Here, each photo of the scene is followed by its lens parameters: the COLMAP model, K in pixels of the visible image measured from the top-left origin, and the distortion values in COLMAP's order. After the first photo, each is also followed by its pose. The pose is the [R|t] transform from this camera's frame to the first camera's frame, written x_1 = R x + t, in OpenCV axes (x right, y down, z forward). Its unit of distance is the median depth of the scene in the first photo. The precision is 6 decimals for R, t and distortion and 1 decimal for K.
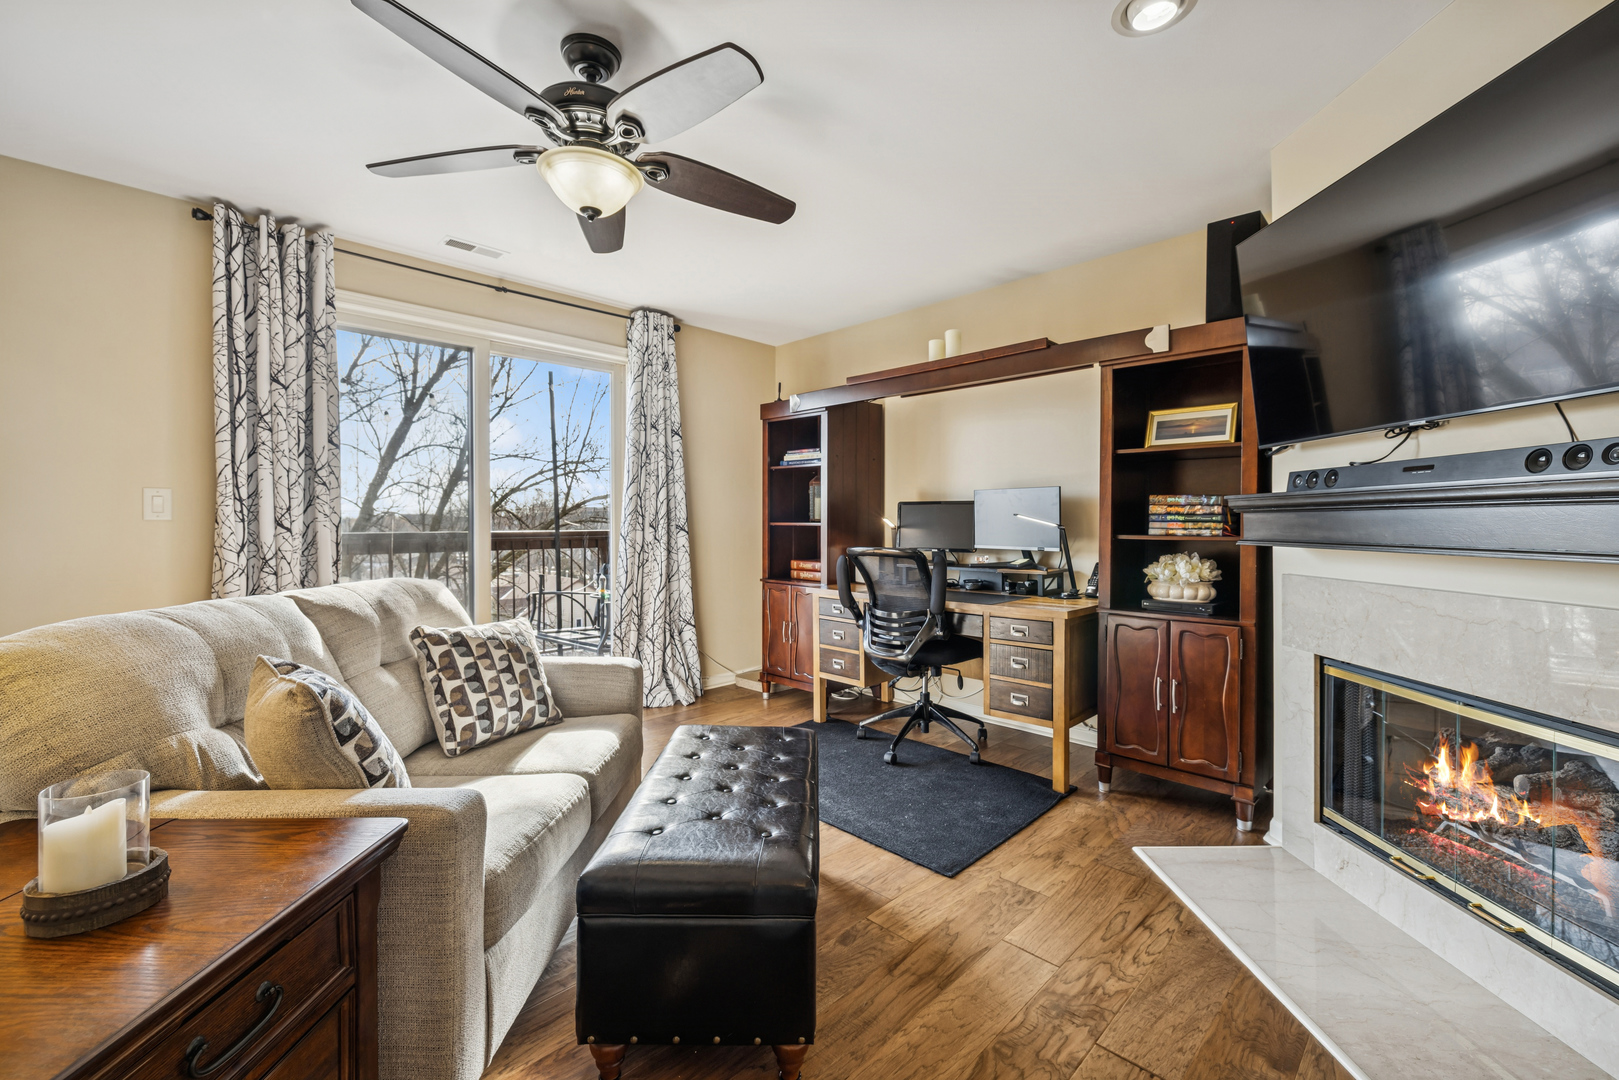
lens RADIAL K [[694.1, 0, 812.1], [0, 694.1, 533.8], [0, 0, 1]] dist [0.001590, 0.001127]
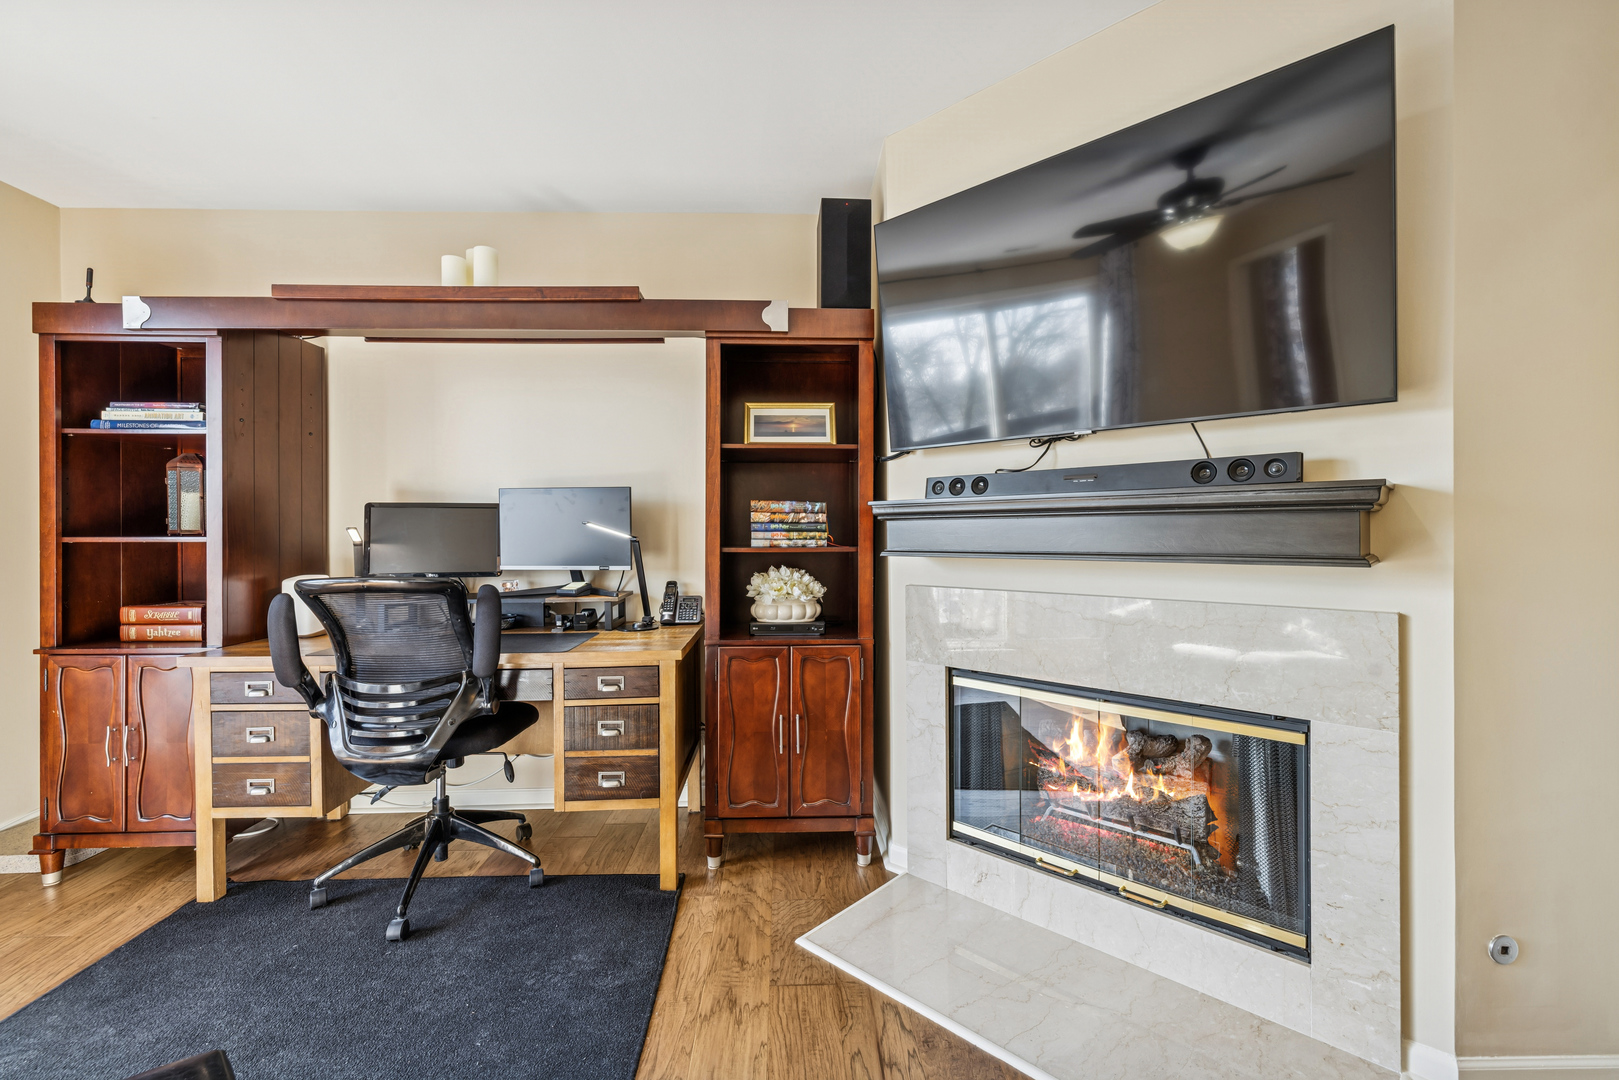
lens RADIAL K [[694.1, 0, 804.9], [0, 694.1, 533.8], [0, 0, 1]] dist [0.001590, 0.001127]
pose [[0.683322, -0.007434, 0.730079, -0.084372], [0.018614, 0.999801, -0.007241, -0.006566], [-0.729880, 0.018538, 0.683324, 0.339994]]
